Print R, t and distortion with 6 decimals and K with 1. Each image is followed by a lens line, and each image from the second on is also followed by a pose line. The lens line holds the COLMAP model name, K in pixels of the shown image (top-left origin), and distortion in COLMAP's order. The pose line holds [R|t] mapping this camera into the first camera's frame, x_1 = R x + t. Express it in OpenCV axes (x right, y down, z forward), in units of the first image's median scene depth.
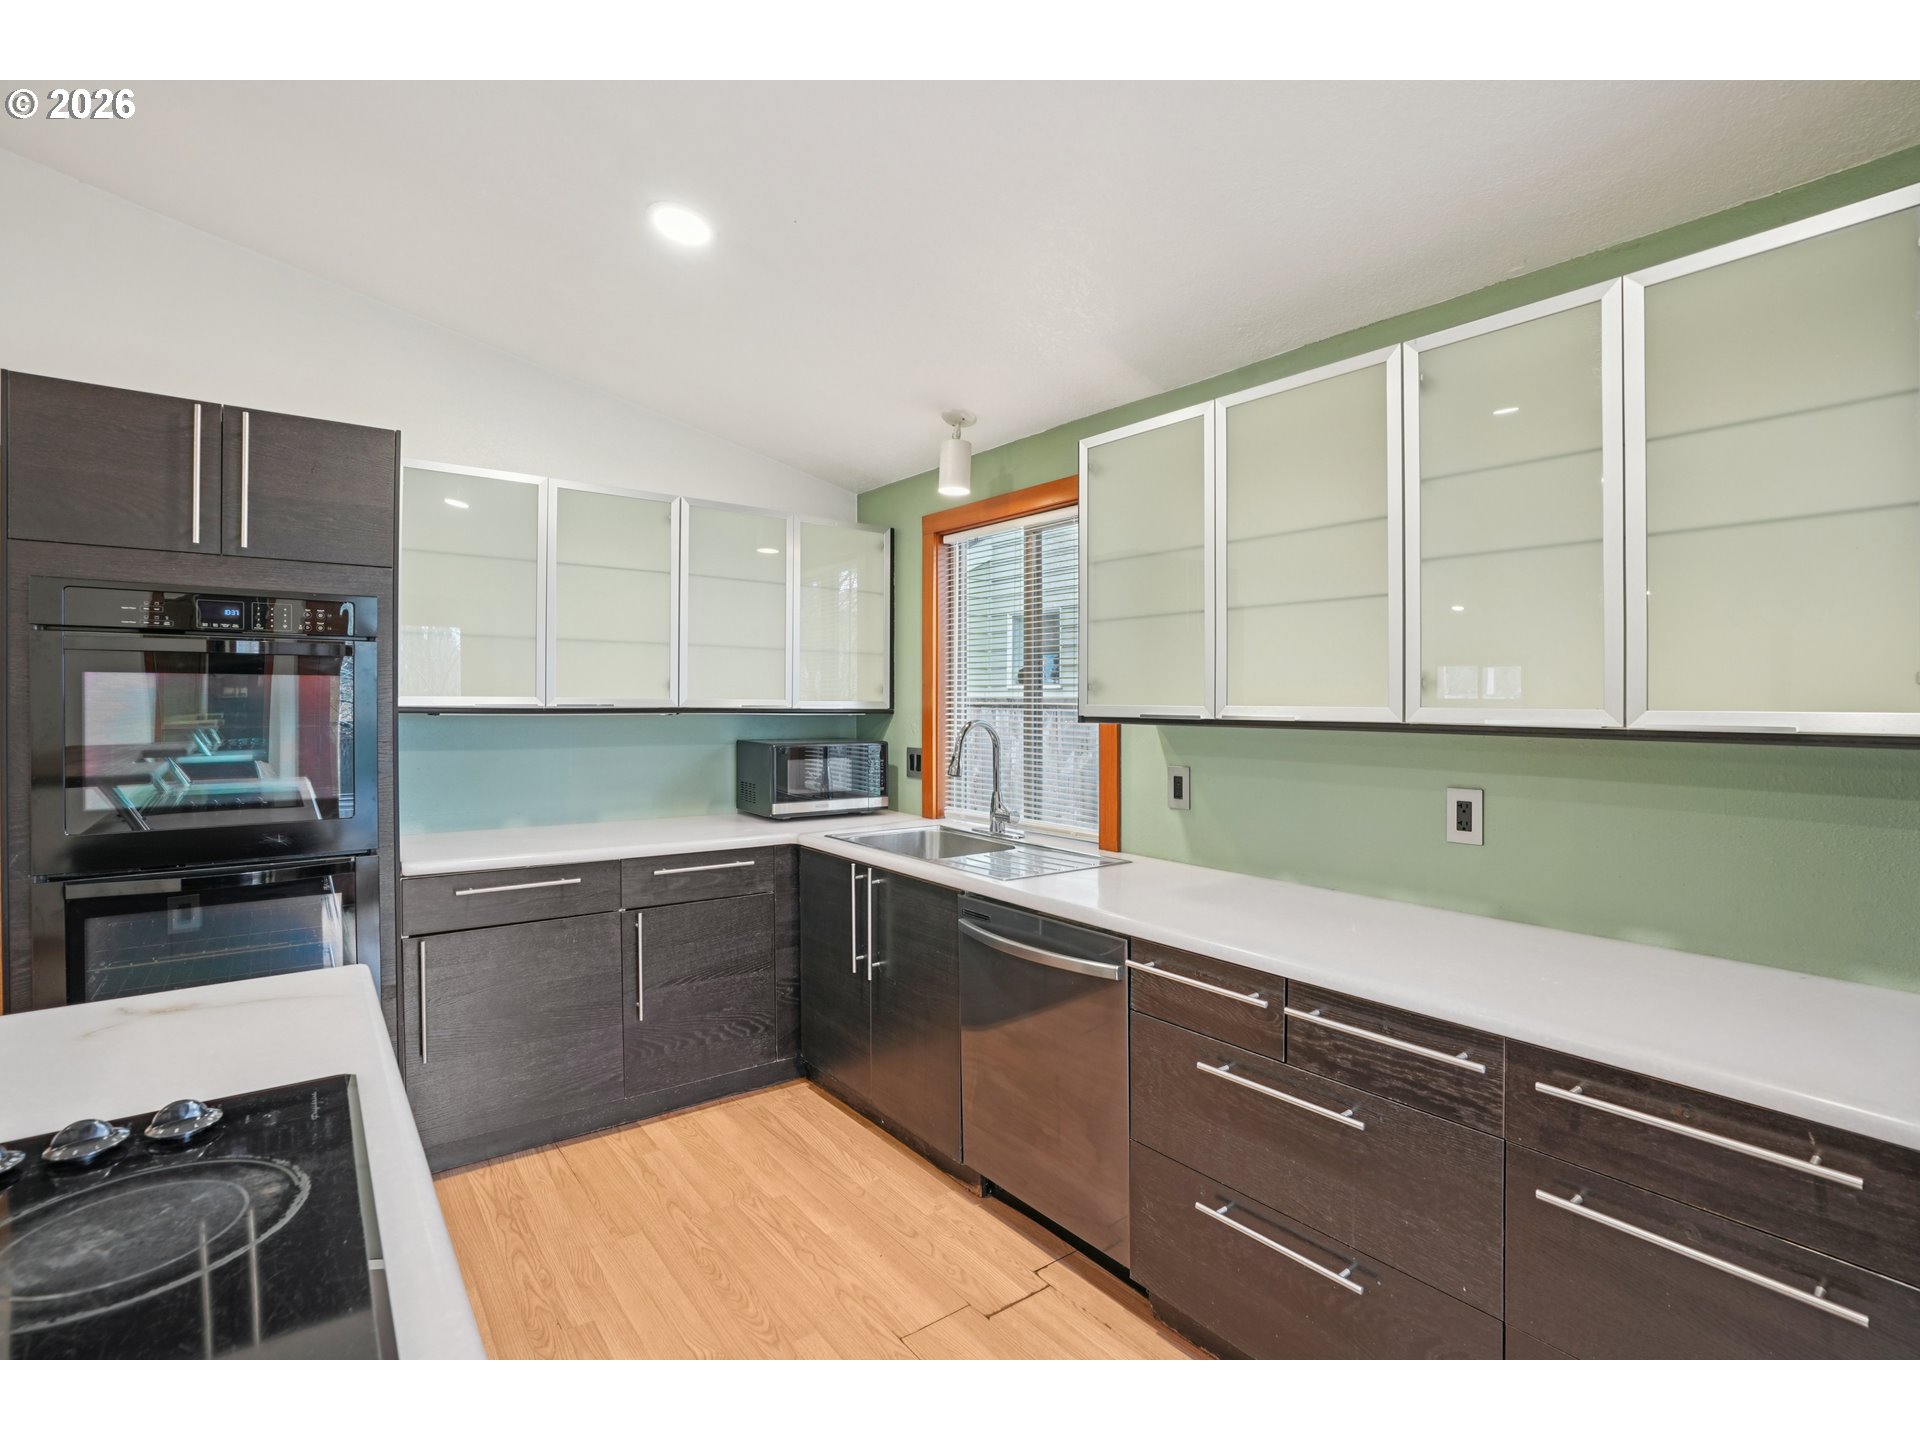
lens RADIAL K [[909.0, 0, 964.2], [0, 909.0, 705.9], [0, 0, 1]] dist [-0.033294, 0.012784]
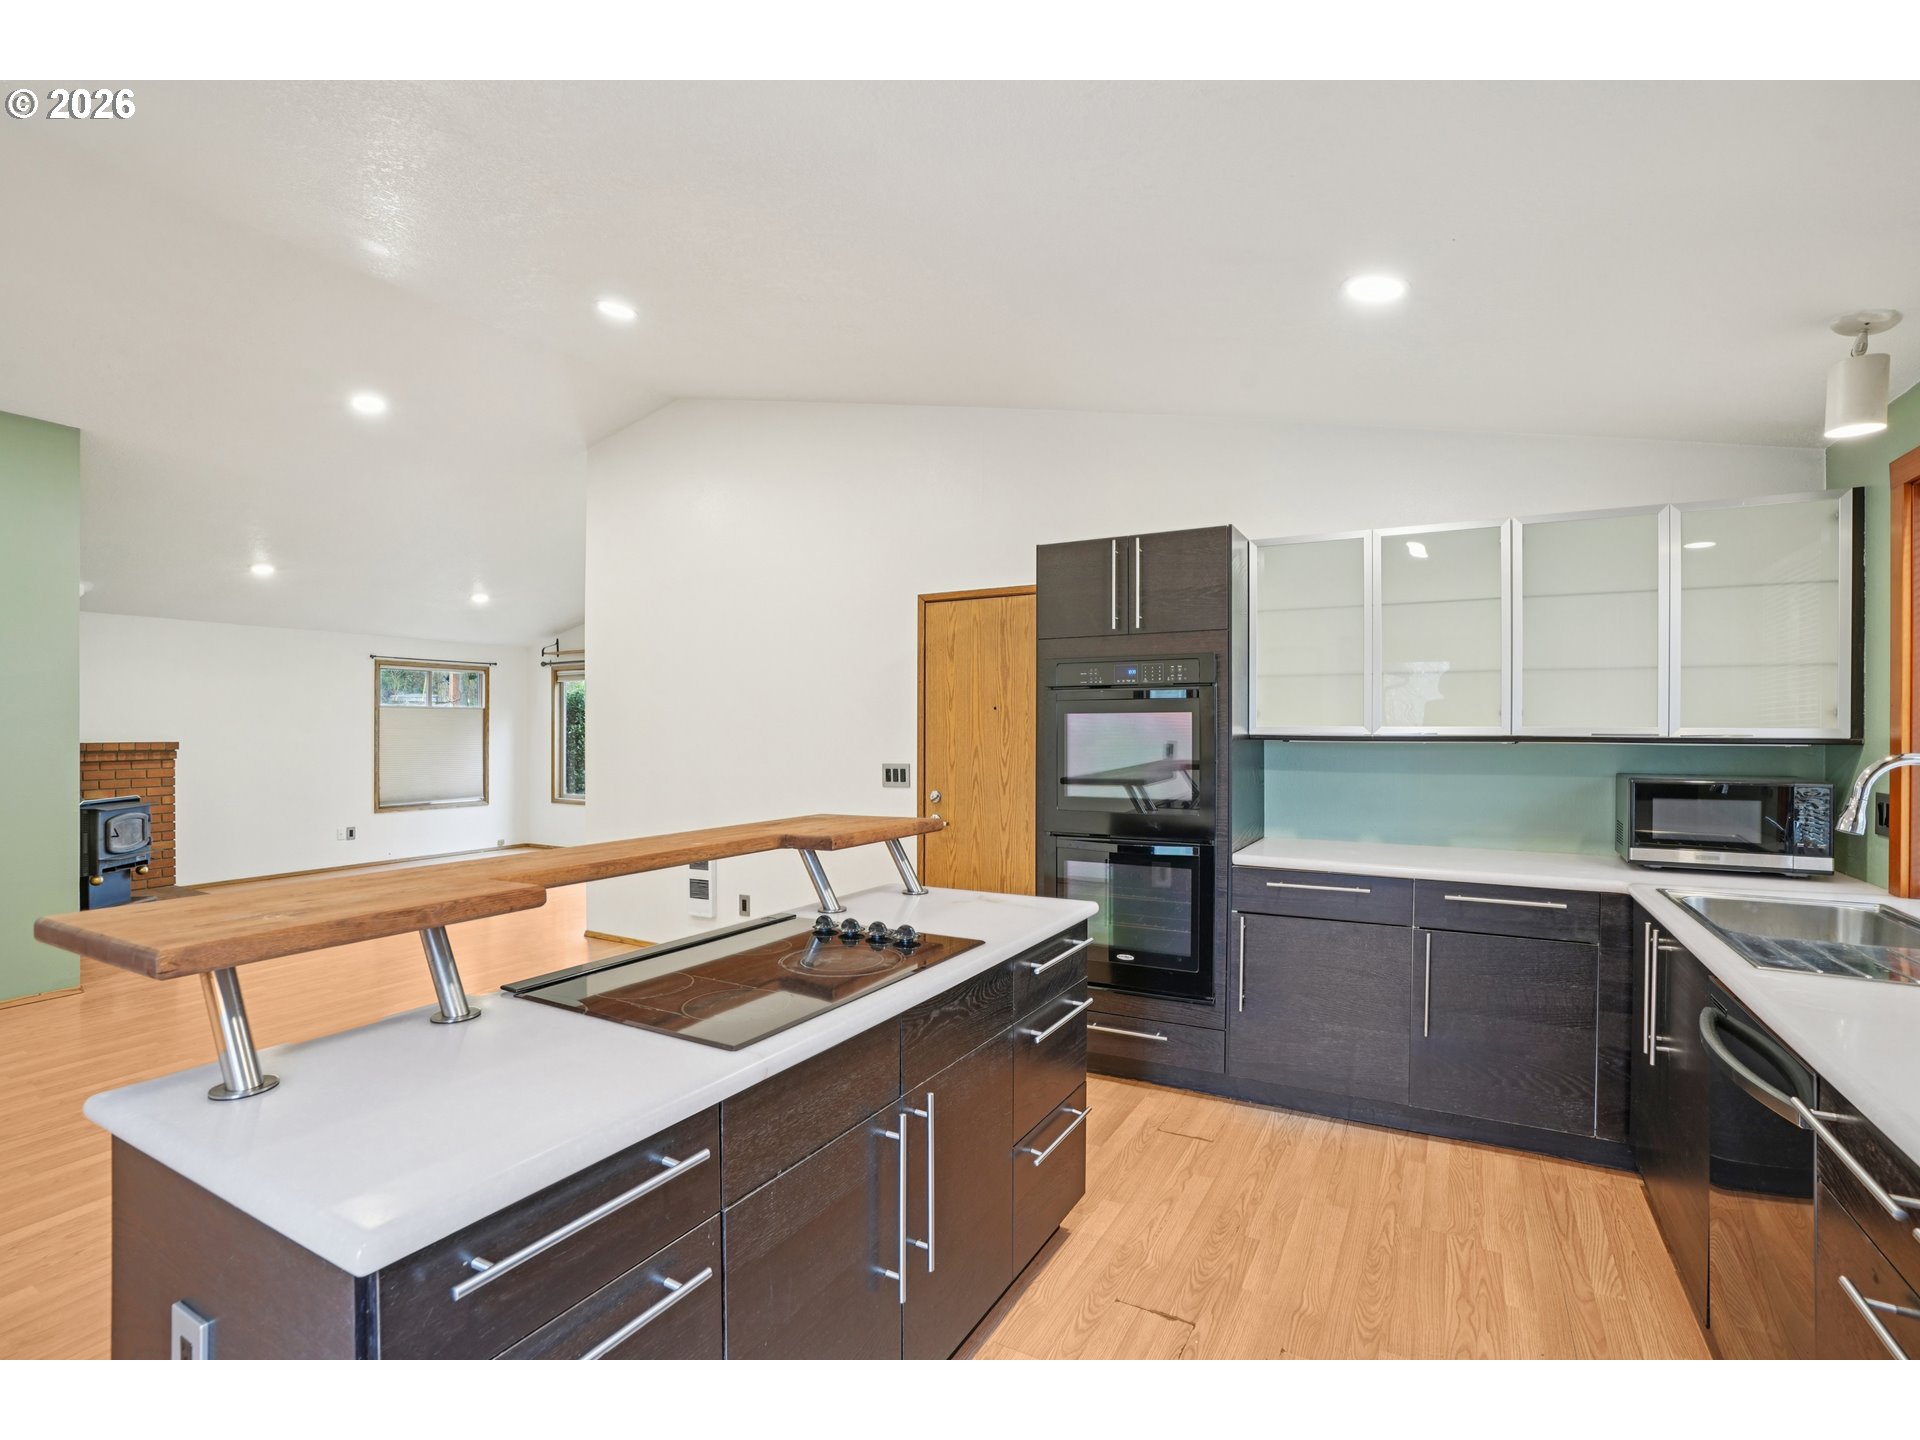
lens RADIAL K [[909.0, 0, 978.3], [0, 909.0, 724.3], [0, 0, 1]] dist [-0.033294, 0.012784]
pose [[0.415235, -0.012097, -0.909634, 0.354862], [-0.001843, 0.999898, -0.014138, 0.004992], [0.909712, 0.007547, 0.415171, 0.094282]]
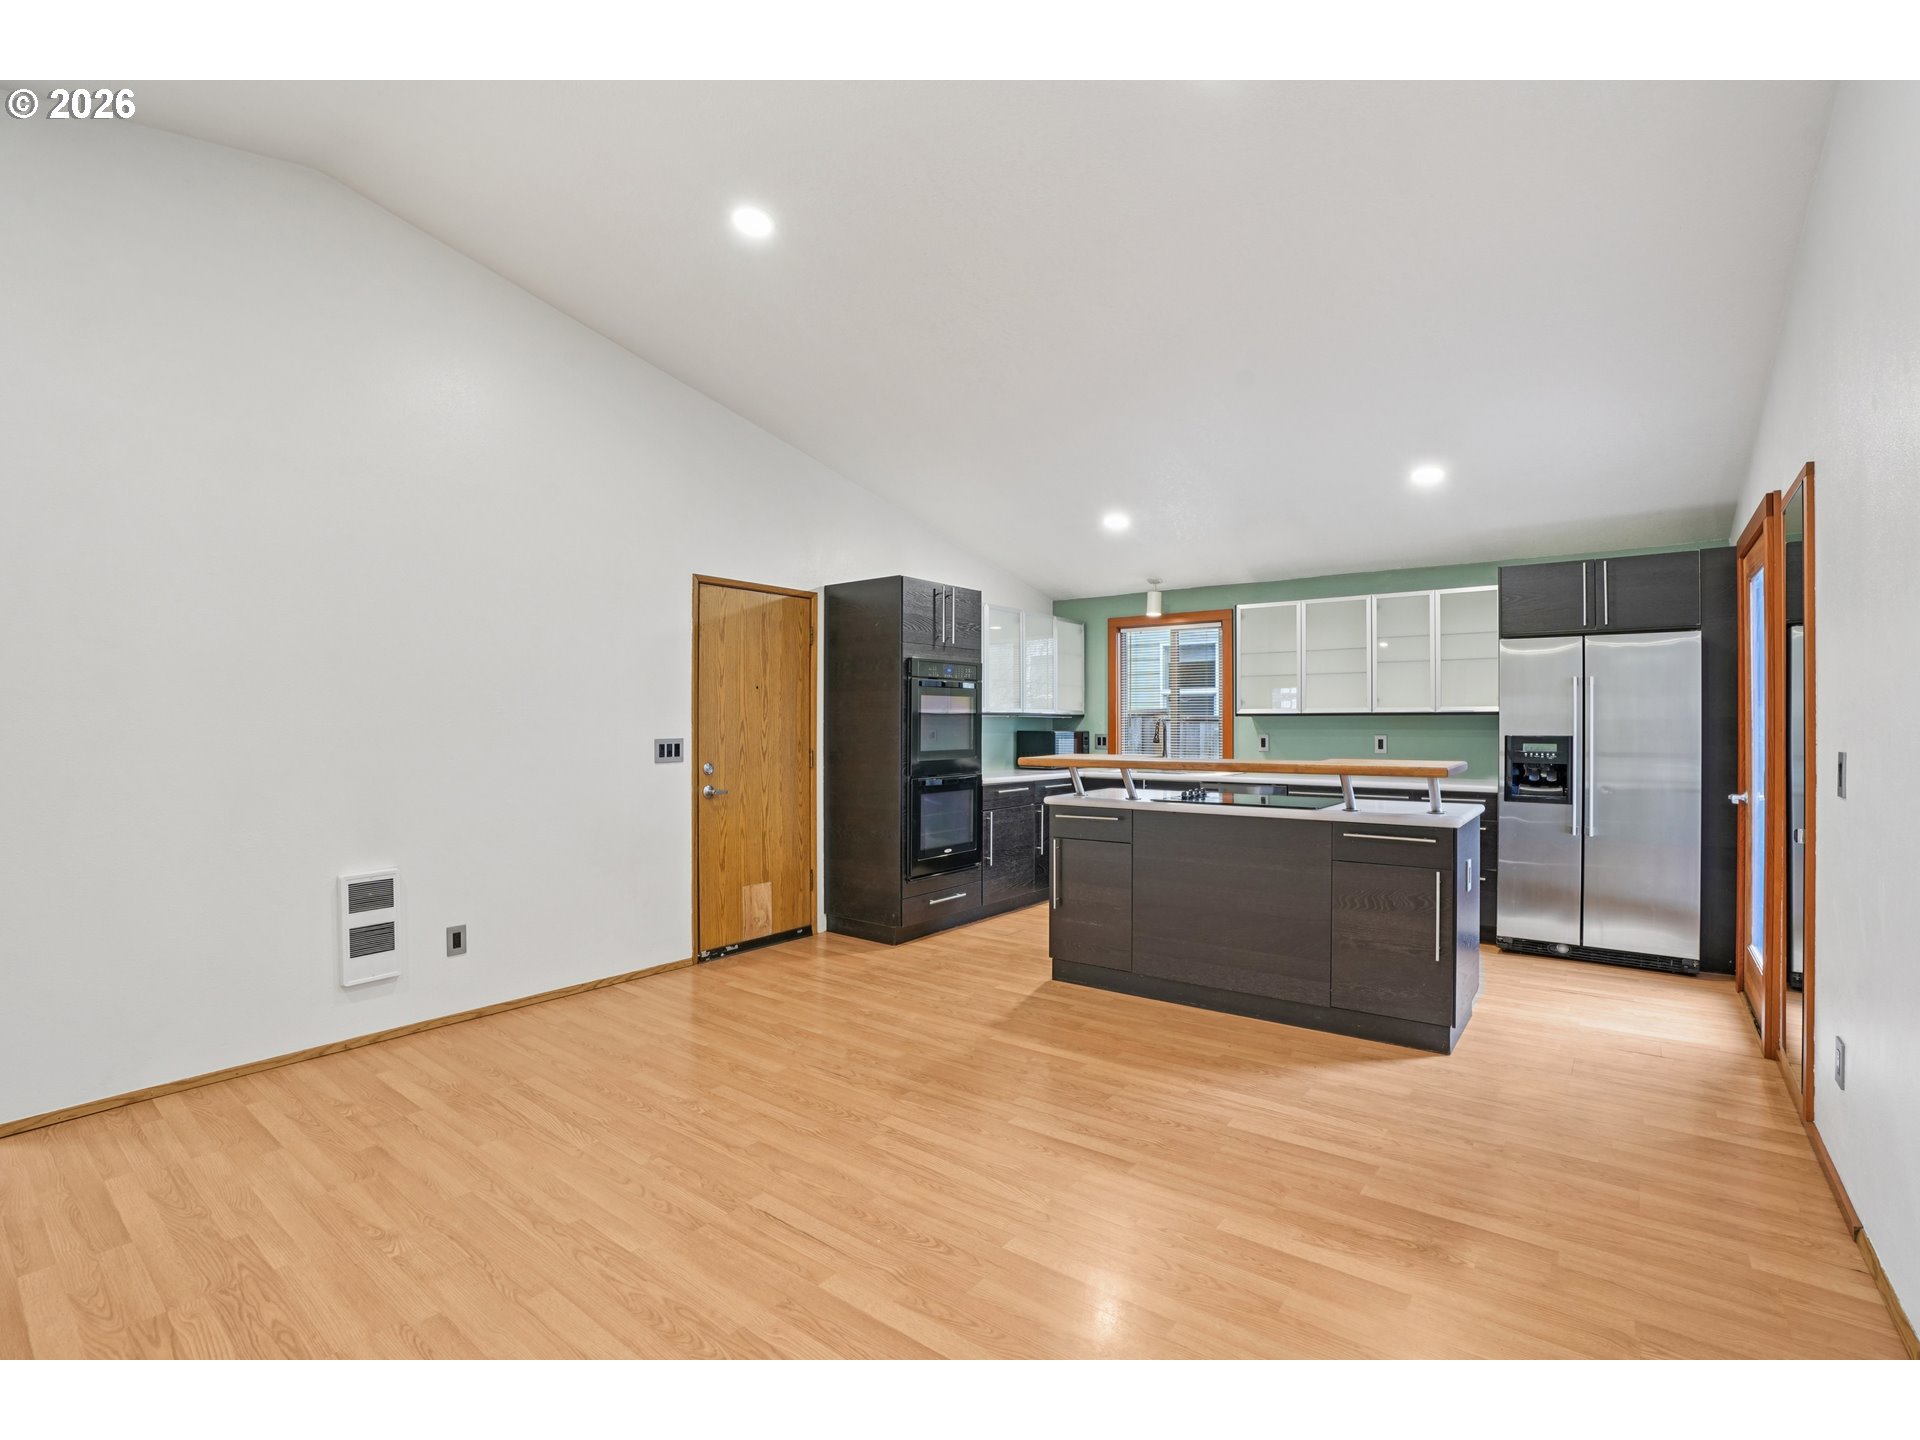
lens RADIAL K [[909.0, 0, 965.9], [0, 909.0, 710.8], [0, 0, 1]] dist [-0.033294, 0.012784]
pose [[0.959123, -0.003853, 0.282964, -1.137862], [0.008812, 0.999829, -0.016257, 0.033765], [-0.282853, 0.018086, 0.958993, -1.049153]]
